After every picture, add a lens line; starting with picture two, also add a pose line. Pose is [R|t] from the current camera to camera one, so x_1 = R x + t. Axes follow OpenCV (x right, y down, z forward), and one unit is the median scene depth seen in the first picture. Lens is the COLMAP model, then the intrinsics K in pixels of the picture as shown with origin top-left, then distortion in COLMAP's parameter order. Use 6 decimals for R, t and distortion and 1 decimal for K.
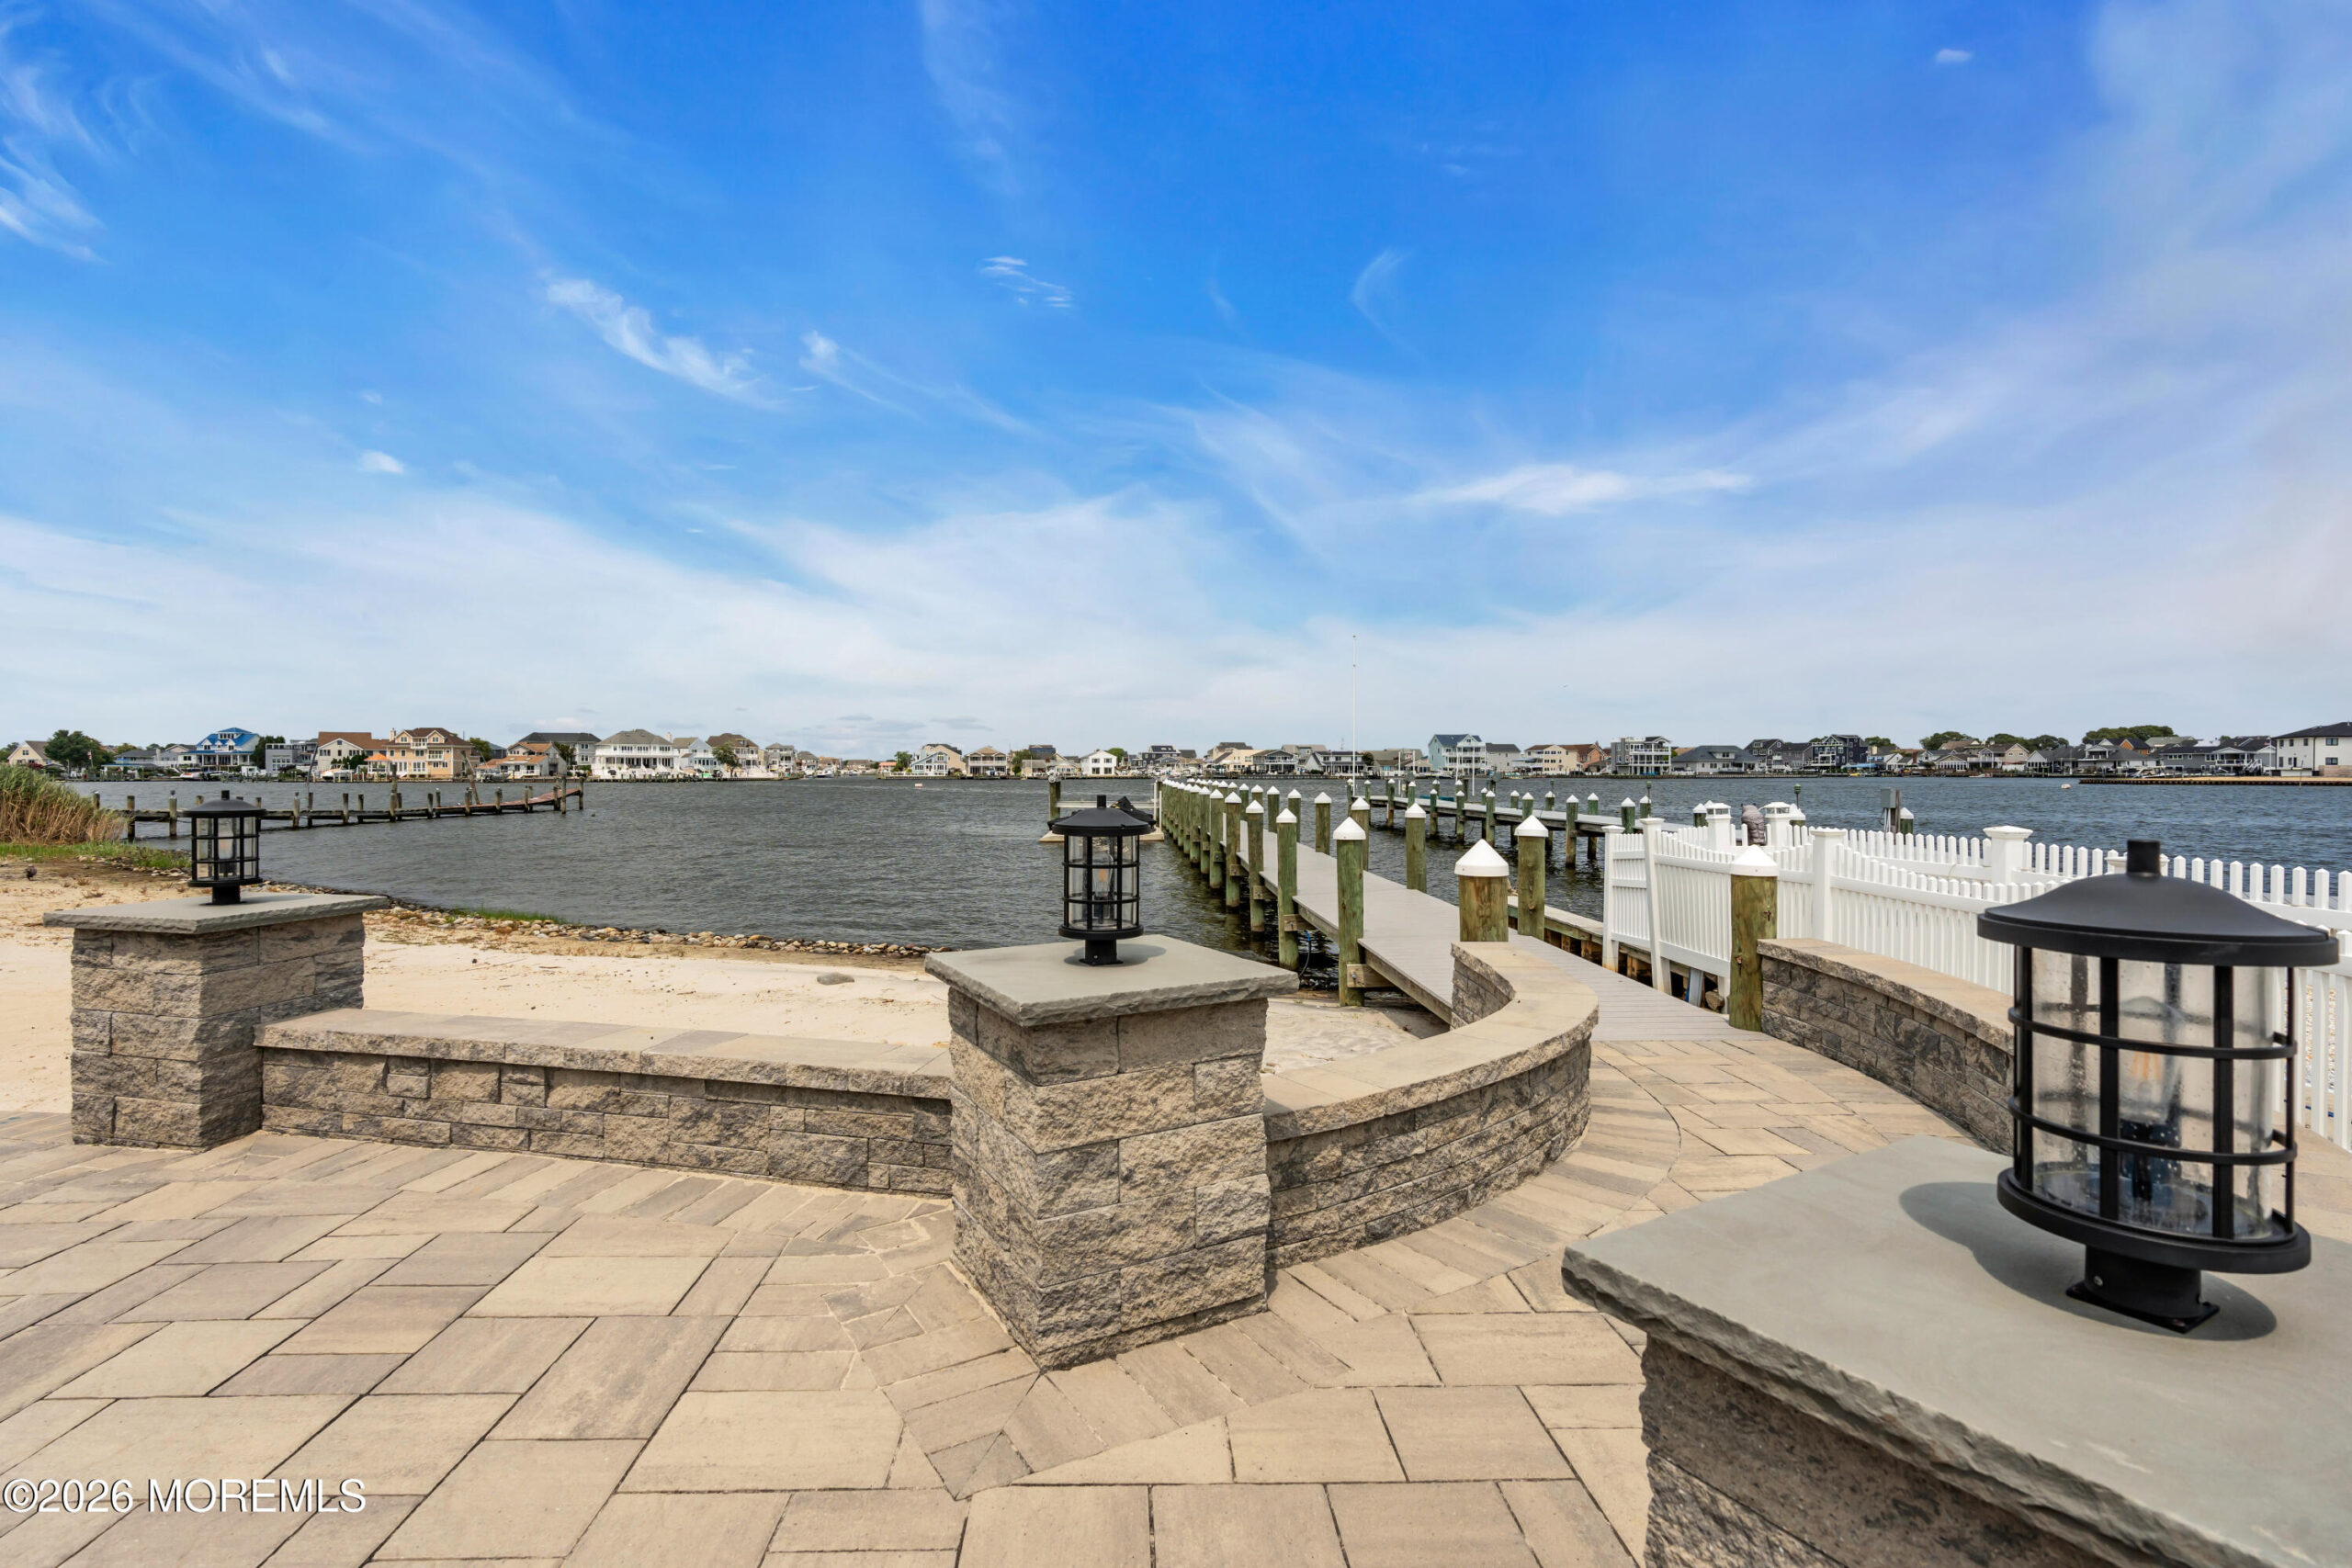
lens RADIAL K [[1110.5, 0, 1172.8], [0, 1110.5, 775.4], [0, 0, 1]] dist [-0.010469, 0.001345]
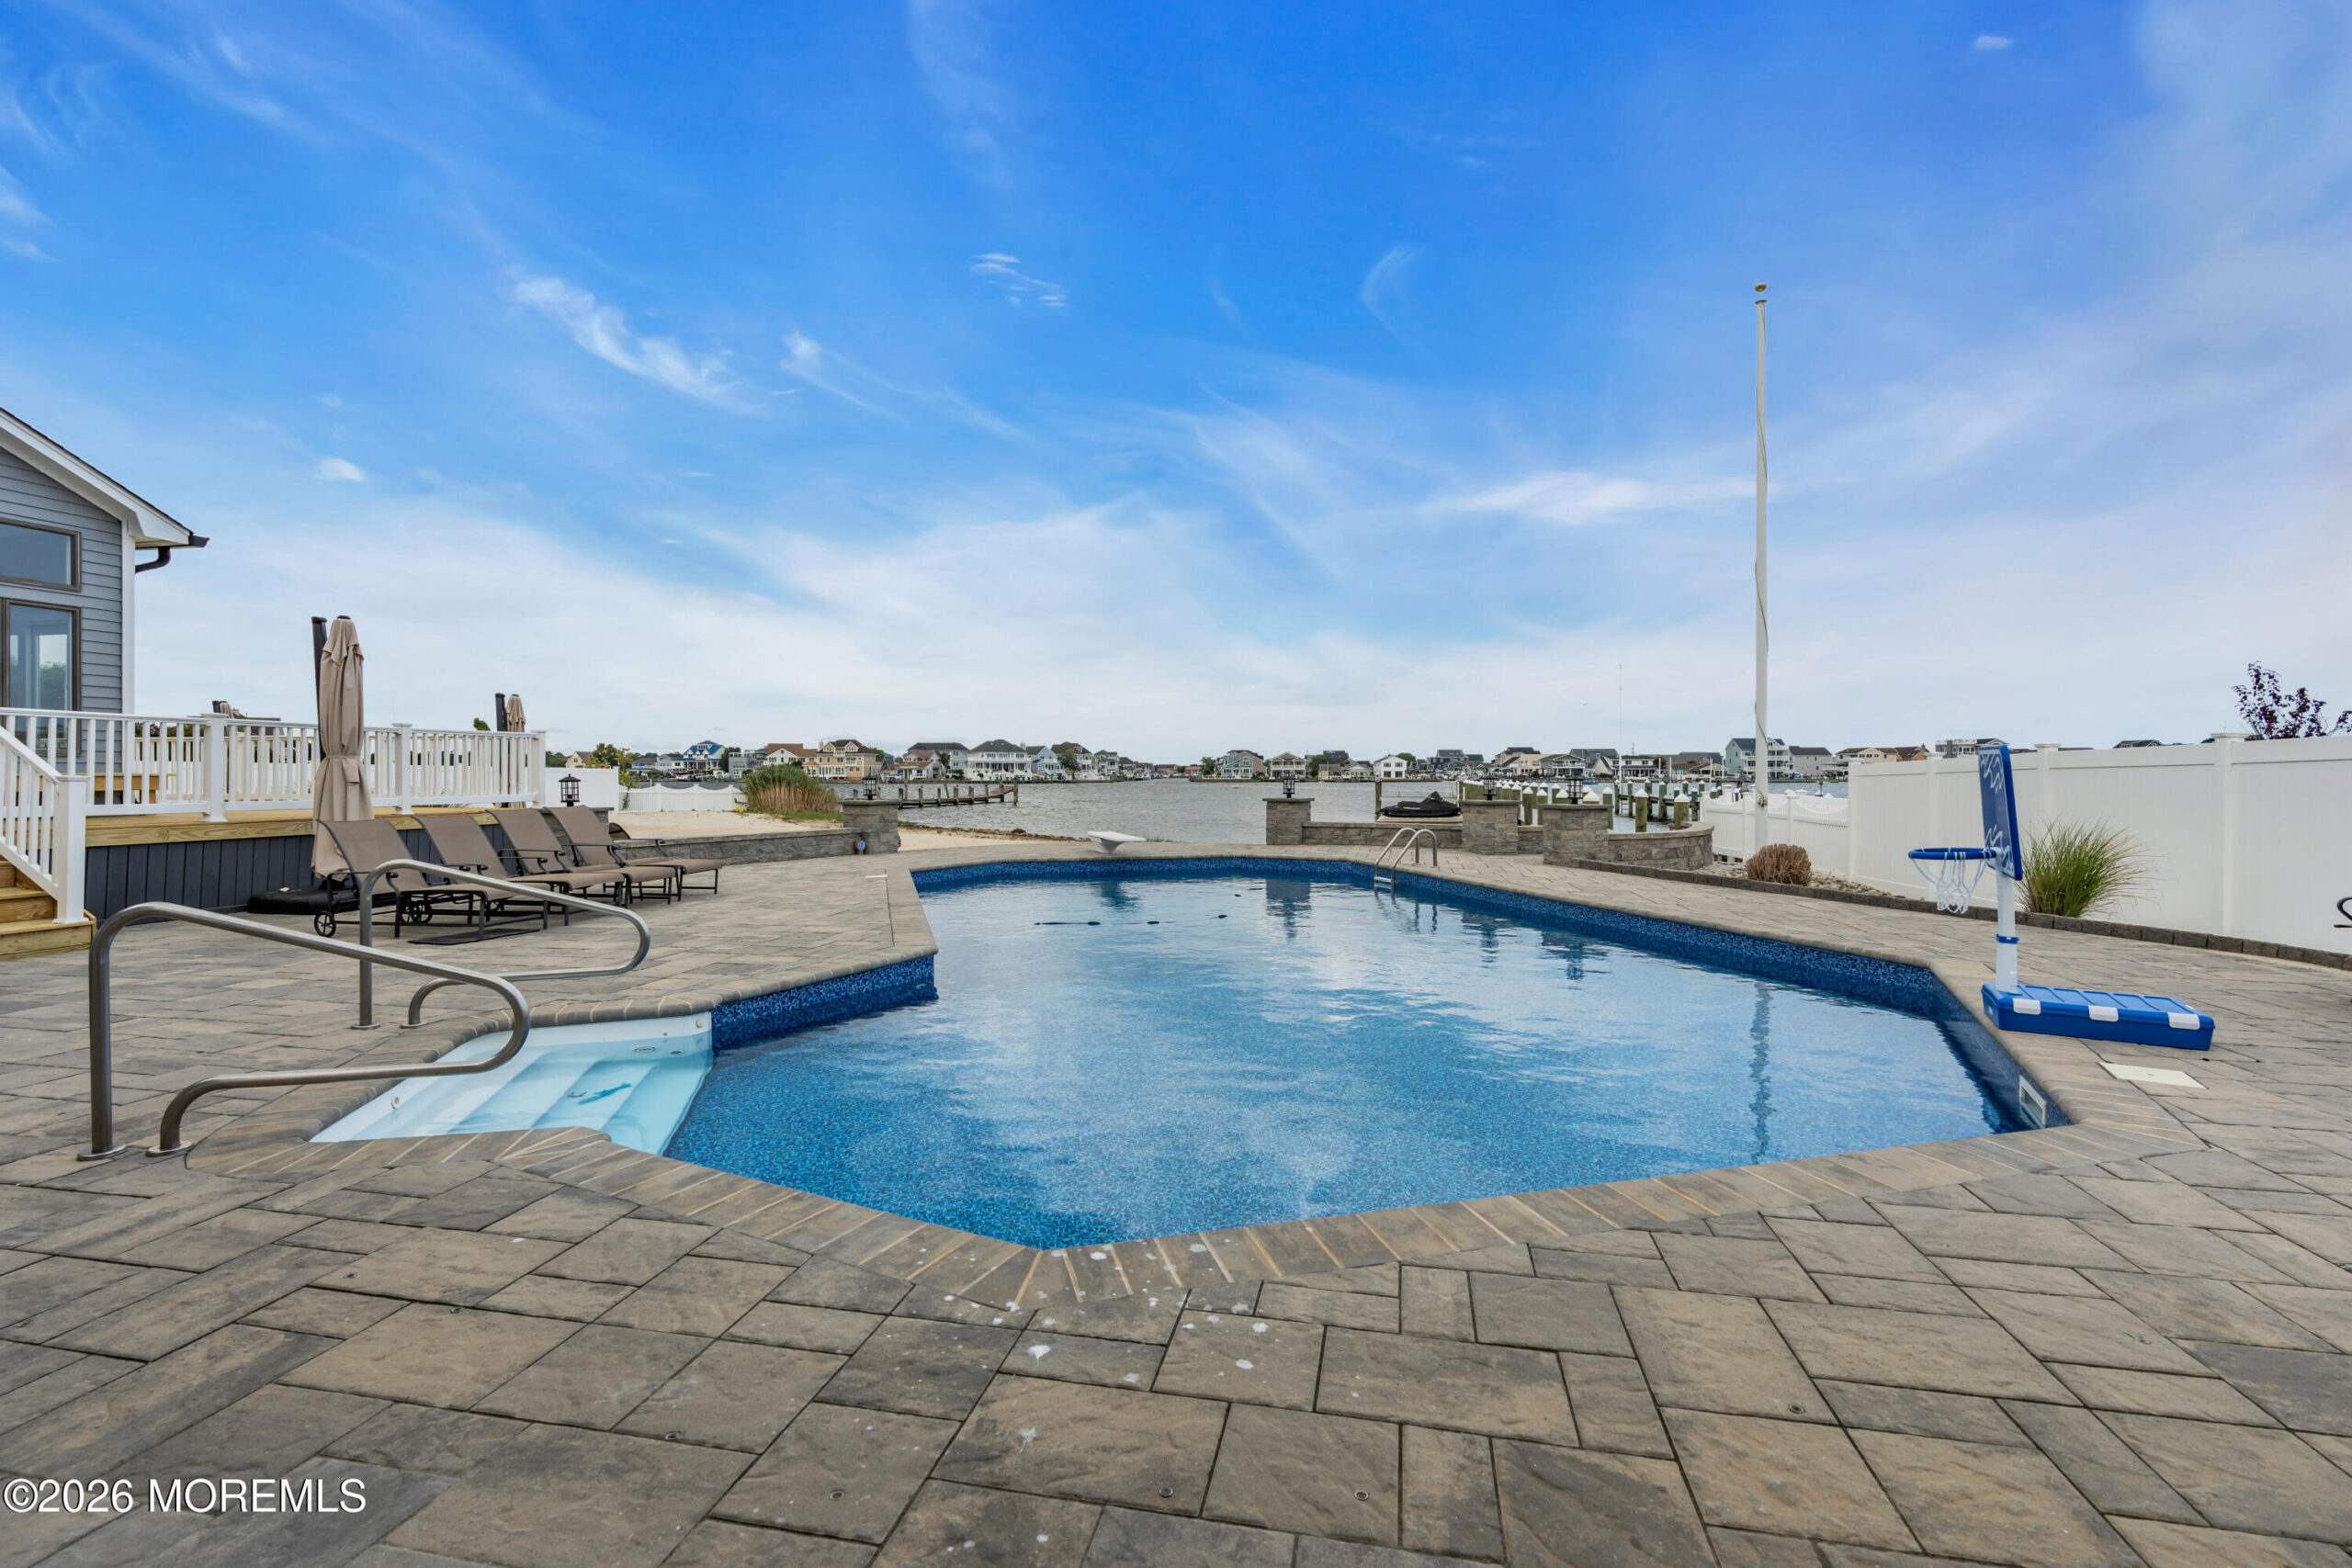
lens RADIAL K [[1057.8, 0, 1169.5], [0, 1057.8, 779.3], [0, 0, 1]] dist [-0.012934, 0.008466]
pose [[0.964539, 0.001817, -0.263935, -0.002359], [-0.001739, 0.999998, 0.000530, 0.000536], [0.263935, -0.000053, 0.964540, -0.052686]]
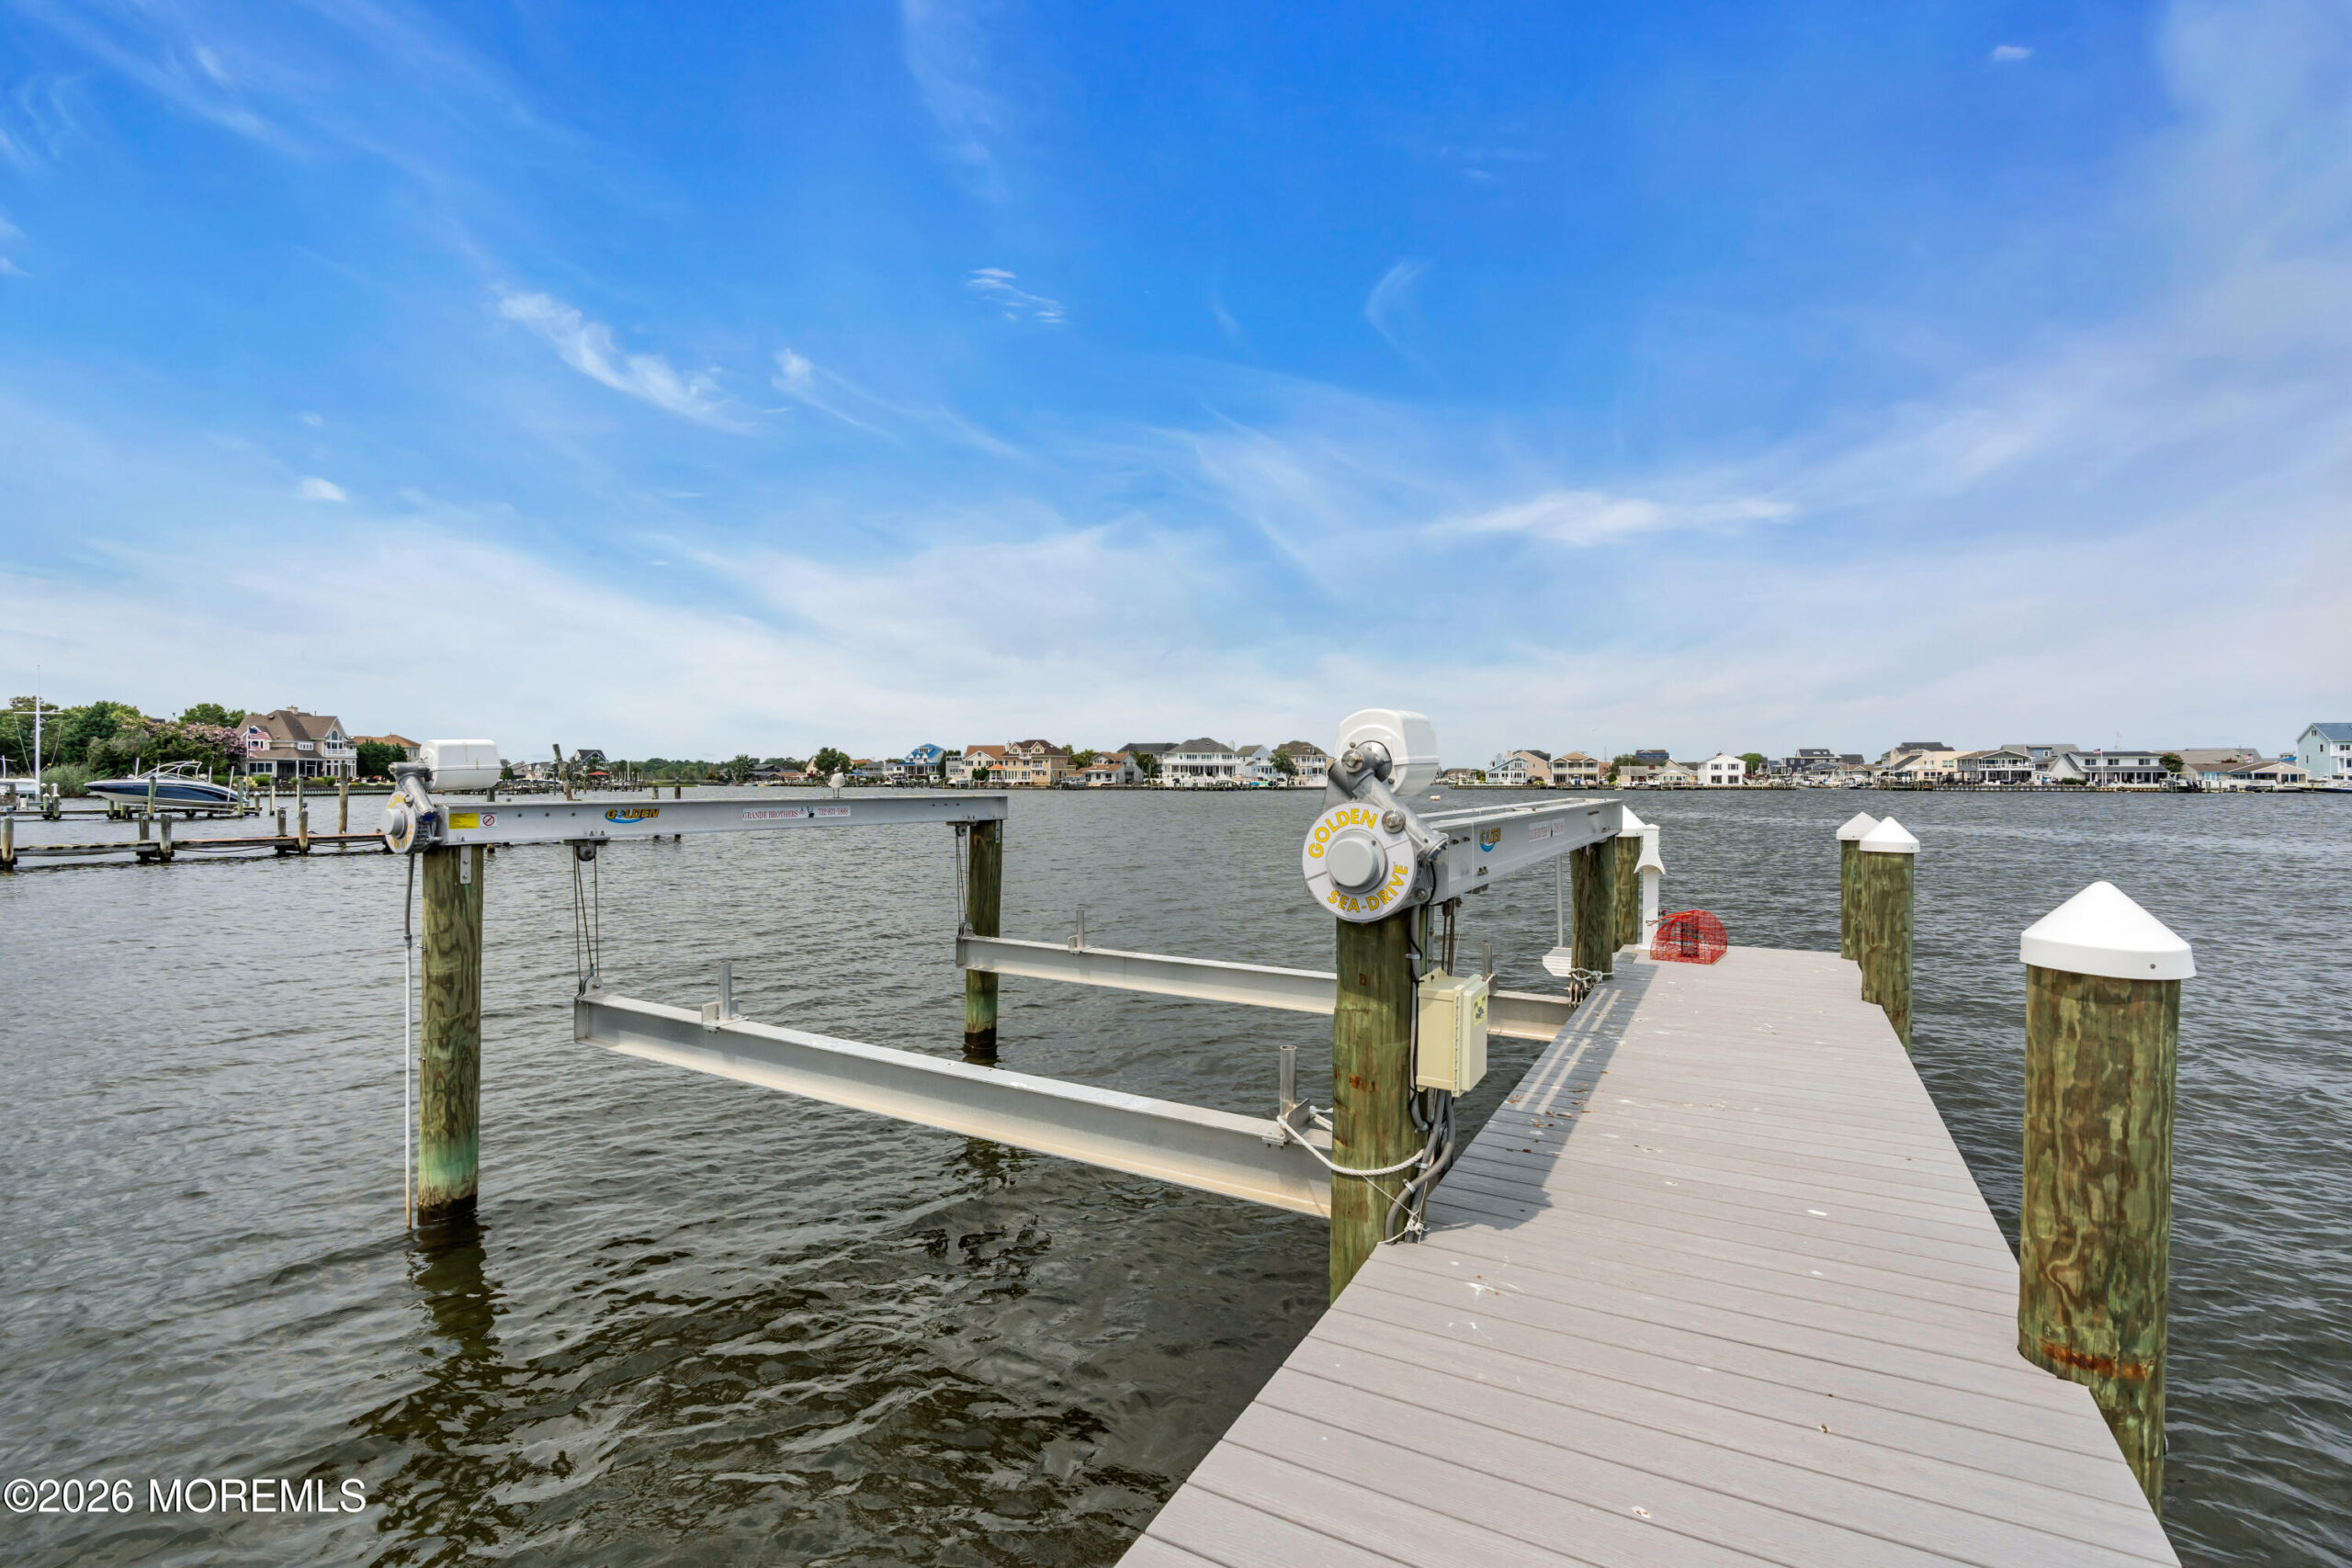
lens RADIAL K [[1045.6, 0, 1176.0], [0, 1045.6, 784.0], [0, 0, 1]] dist [-0.018693, 0.005341]
pose [[0.845380, 0.003147, -0.534157, 0.002609], [-0.003280, 0.999994, 0.000699, -0.000168], [0.534156, 0.001161, 0.845385, 0.172631]]
